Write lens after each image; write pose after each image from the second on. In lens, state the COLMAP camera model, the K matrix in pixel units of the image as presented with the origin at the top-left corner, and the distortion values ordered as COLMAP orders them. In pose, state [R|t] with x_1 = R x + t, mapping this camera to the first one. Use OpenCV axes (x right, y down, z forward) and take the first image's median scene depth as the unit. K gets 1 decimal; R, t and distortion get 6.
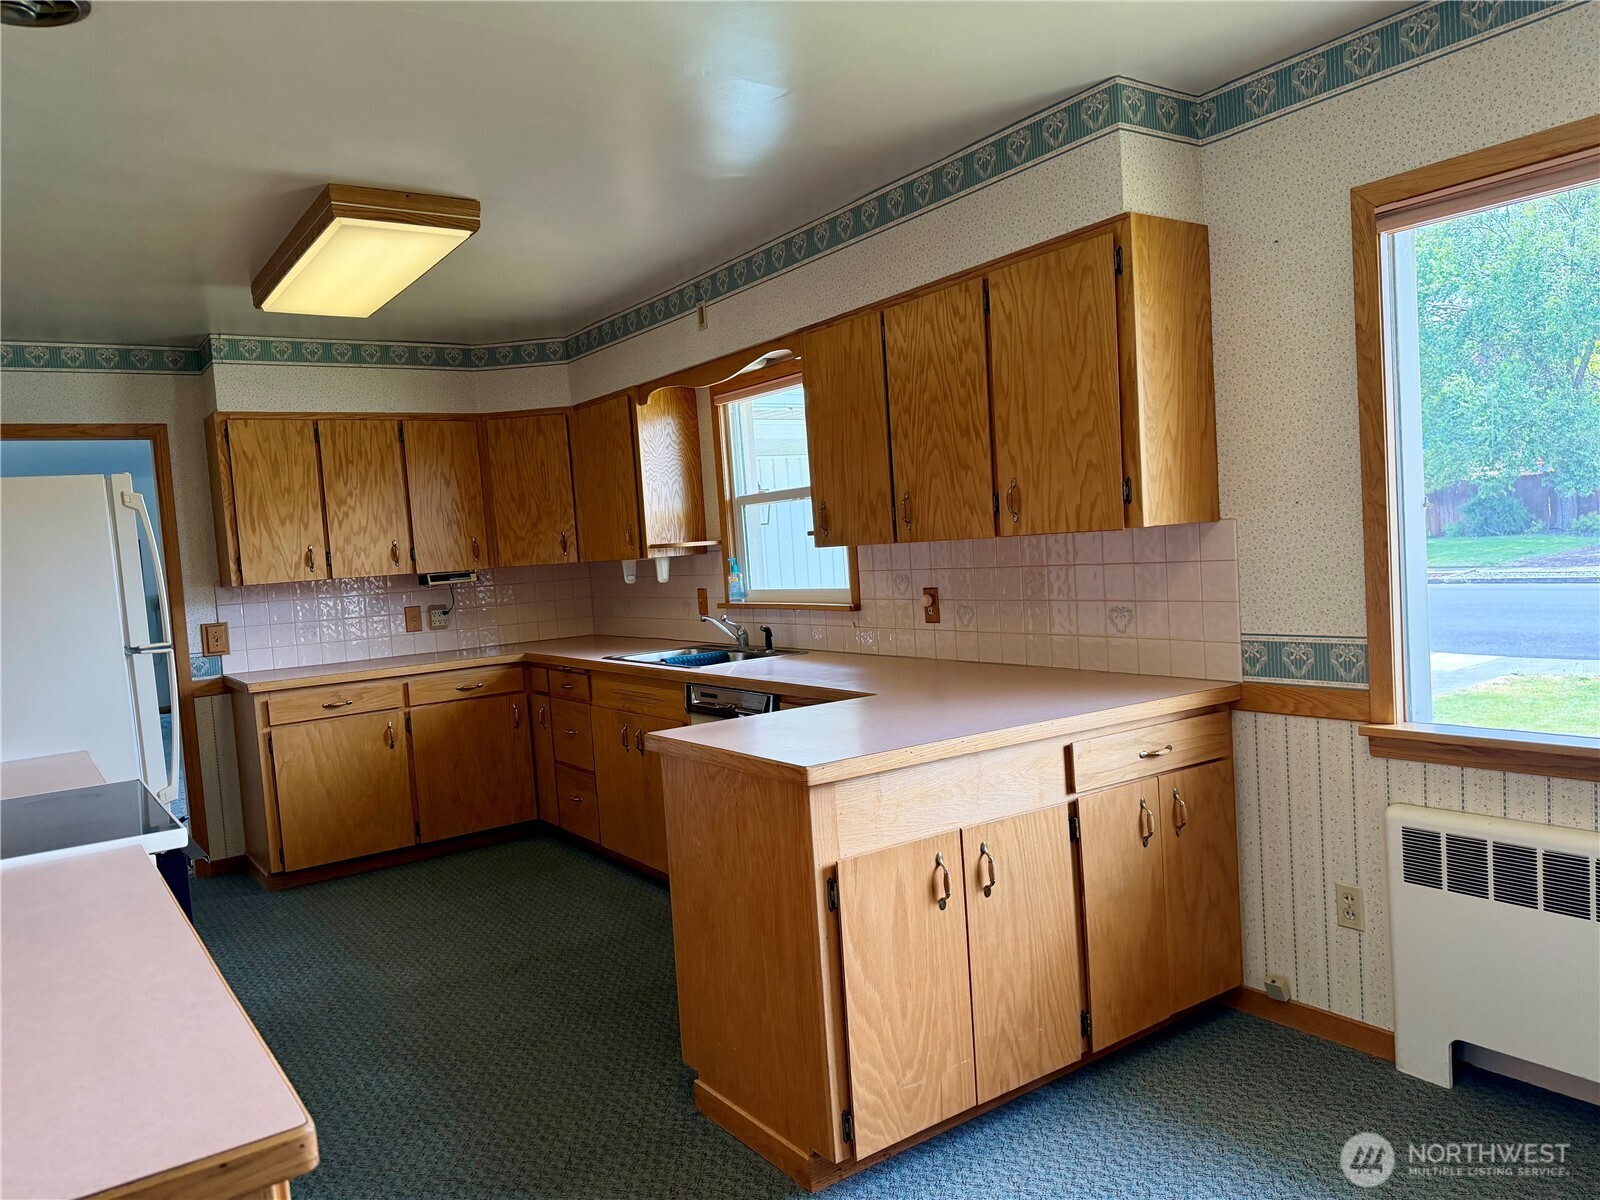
lens RADIAL K [[1122.3, 0, 796.3], [0, 1122.3, 598.4], [0, 0, 1]] dist [0.112001, -0.176247]
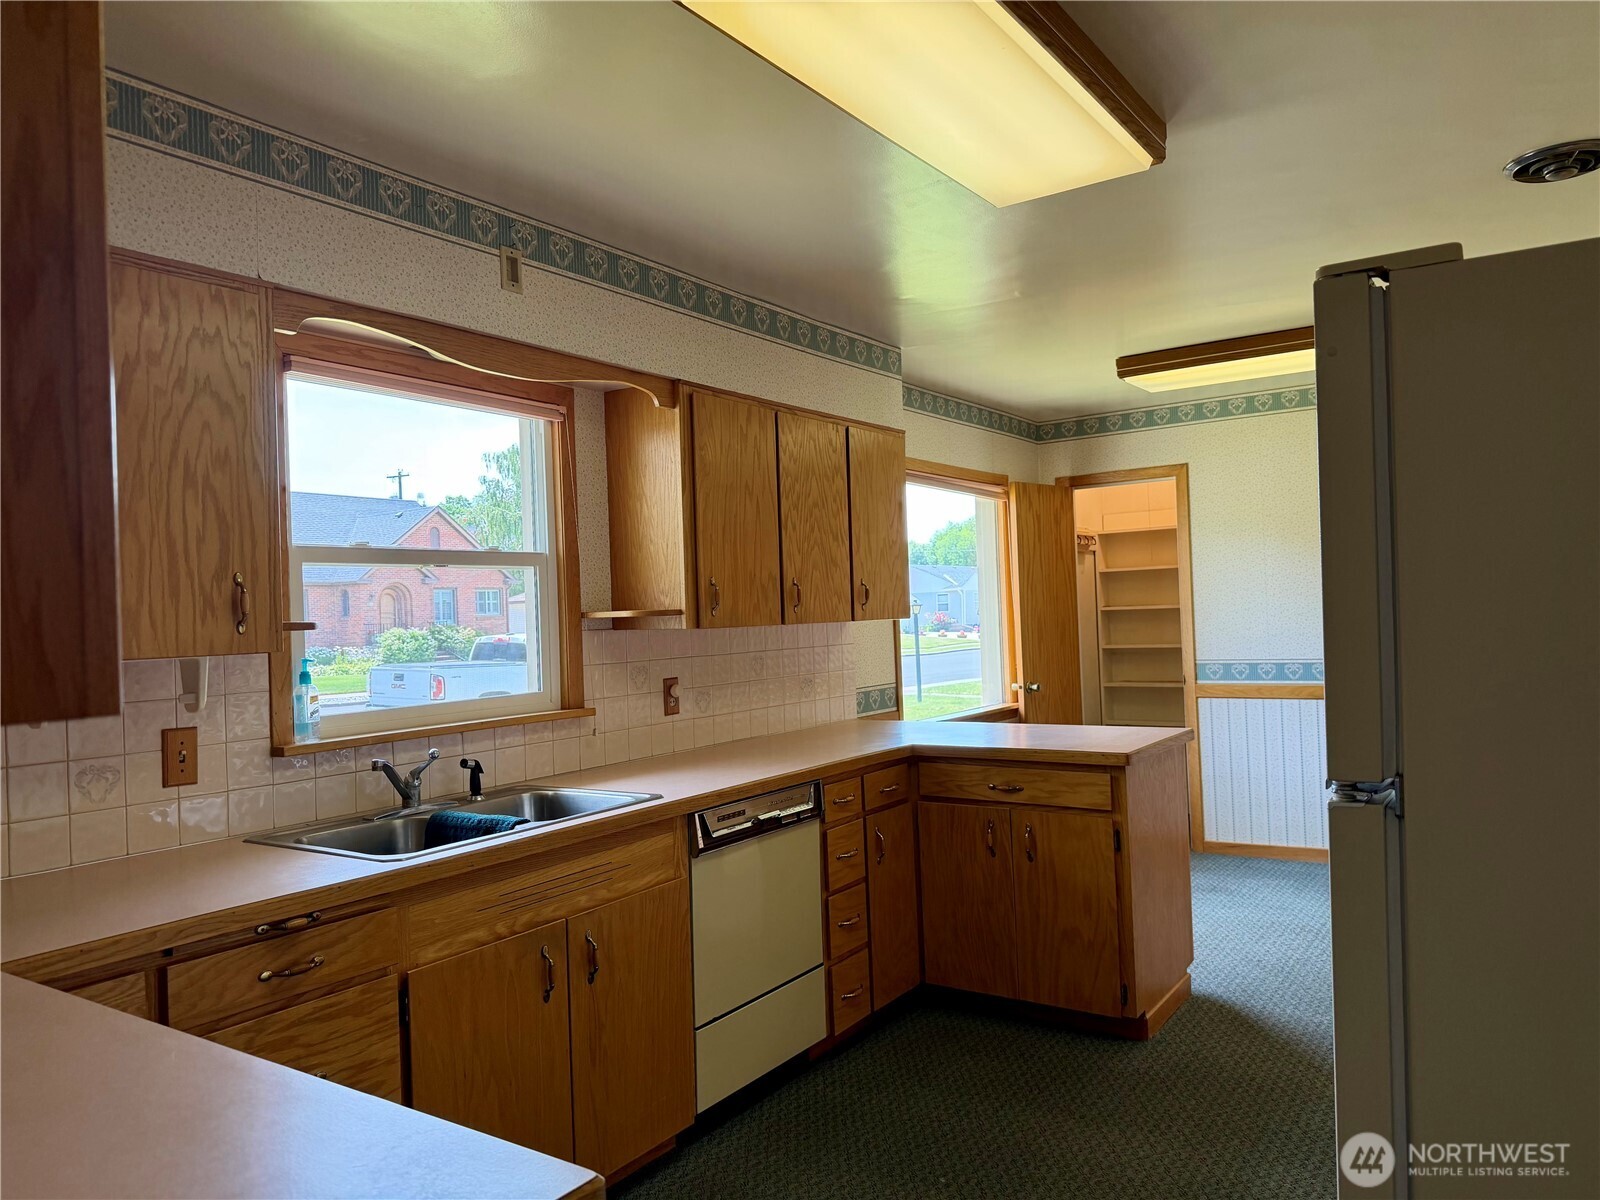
lens RADIAL K [[1122.3, 0, 796.3], [0, 1122.3, 598.4], [0, 0, 1]] dist [0.112001, -0.176247]
pose [[-0.360202, 0.099497, 0.927553, -0.669978], [0.112999, 0.991628, -0.062489, -0.003809], [-0.926005, 0.082304, -0.368429, 1.016193]]
